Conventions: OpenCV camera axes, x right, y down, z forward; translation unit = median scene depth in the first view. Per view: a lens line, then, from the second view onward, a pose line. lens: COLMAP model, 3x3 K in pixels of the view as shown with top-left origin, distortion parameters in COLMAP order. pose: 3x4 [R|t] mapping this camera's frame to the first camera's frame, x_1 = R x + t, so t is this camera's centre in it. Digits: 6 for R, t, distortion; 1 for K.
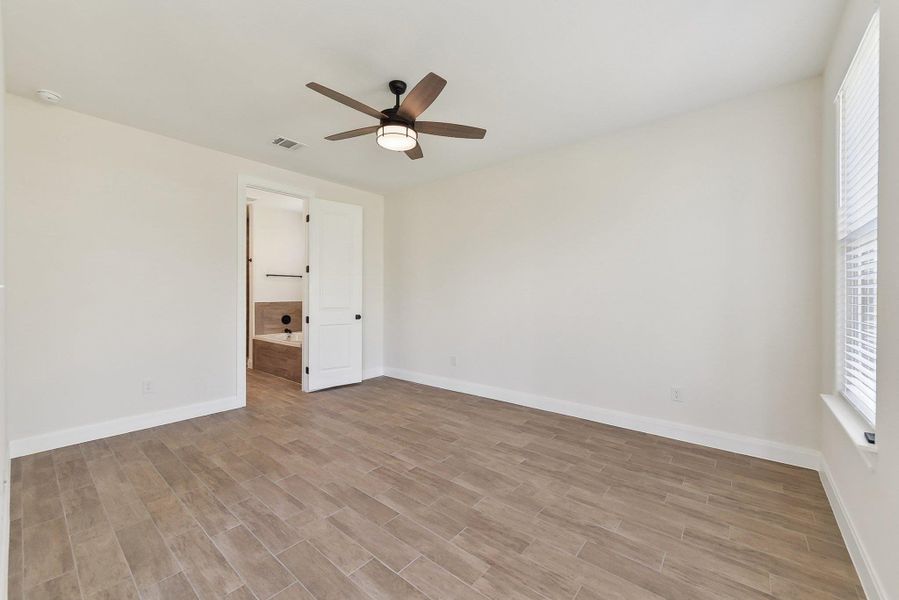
lens RADIAL K [[358.2, 0, 448.9], [0, 358.2, 295.8], [0, 0, 1]] dist [0.002683, -0.000745]
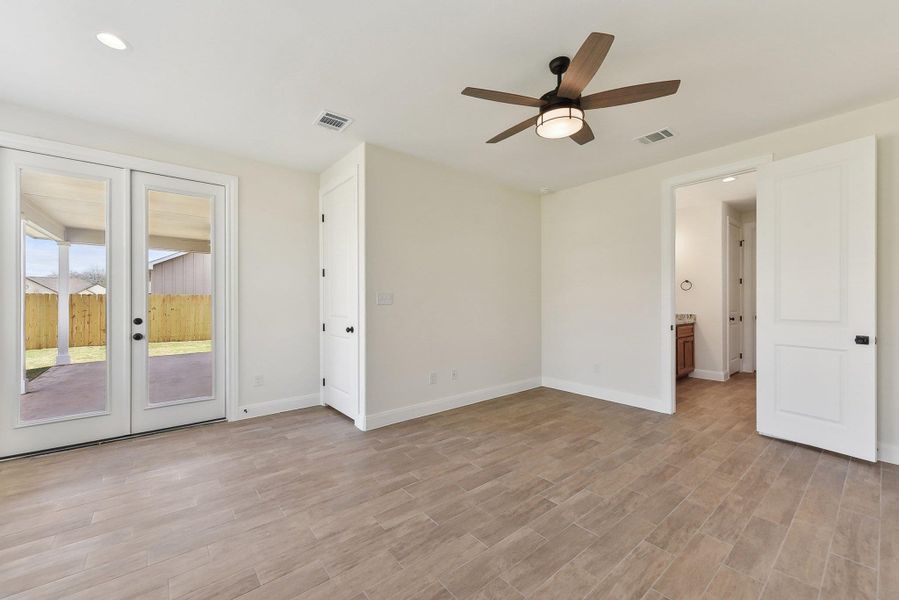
lens RADIAL K [[358.2, 0, 448.9], [0, 358.2, 299.9], [0, 0, 1]] dist [0.002683, -0.000745]
pose [[-0.189984, -0.000118, -0.981787, 0.748466], [-0.003321, 0.999994, 0.000522, -0.005764], [0.981782, 0.003360, -0.189983, 0.861142]]
